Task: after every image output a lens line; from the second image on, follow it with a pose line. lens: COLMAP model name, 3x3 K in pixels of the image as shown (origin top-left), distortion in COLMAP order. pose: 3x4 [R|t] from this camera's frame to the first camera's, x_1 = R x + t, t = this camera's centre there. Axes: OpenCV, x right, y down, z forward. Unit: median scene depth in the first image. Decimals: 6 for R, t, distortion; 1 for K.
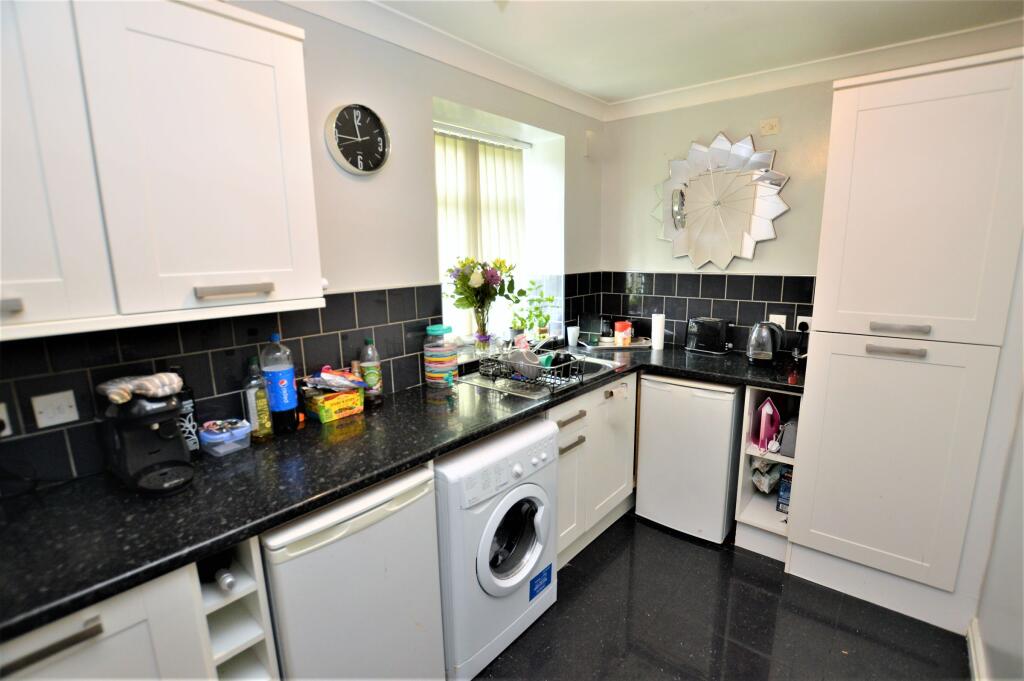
lens RADIAL K [[495.7, 0, 515.2], [0, 495.7, 350.0], [0, 0, 1]] dist [-0.002690, -0.000198]
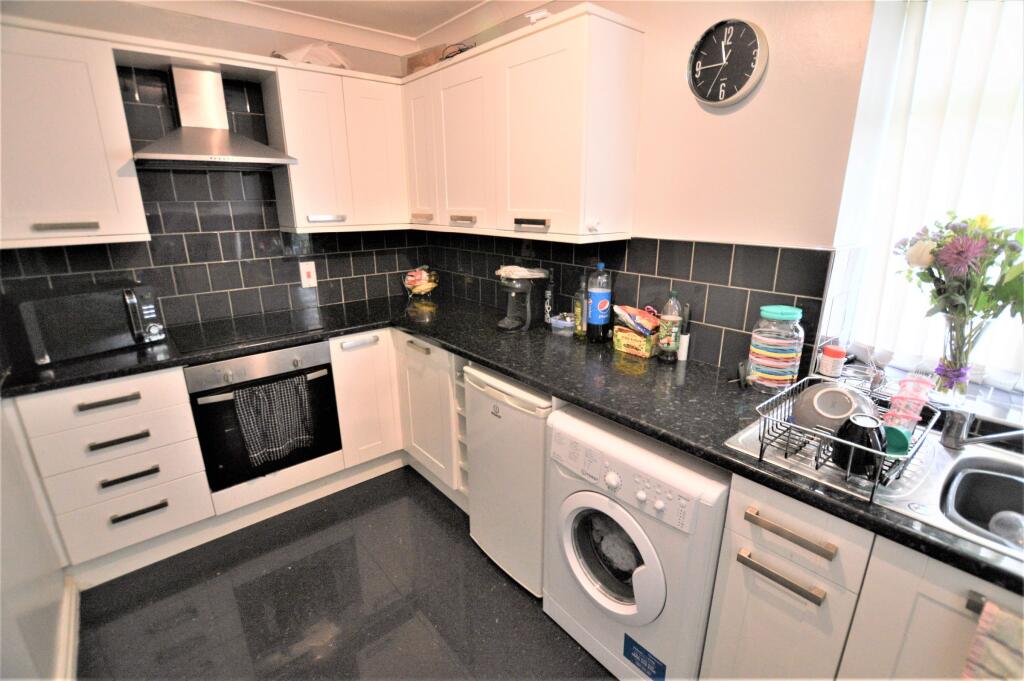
lens RADIAL K [[495.7, 0, 515.2], [0, 495.7, 350.0], [0, 0, 1]] dist [-0.002690, -0.000198]
pose [[-0.171276, 0.309781, -0.935254, 0.716870], [-0.195835, 0.919635, 0.340471, -0.193404], [0.965564, 0.241470, -0.096845, 0.874913]]
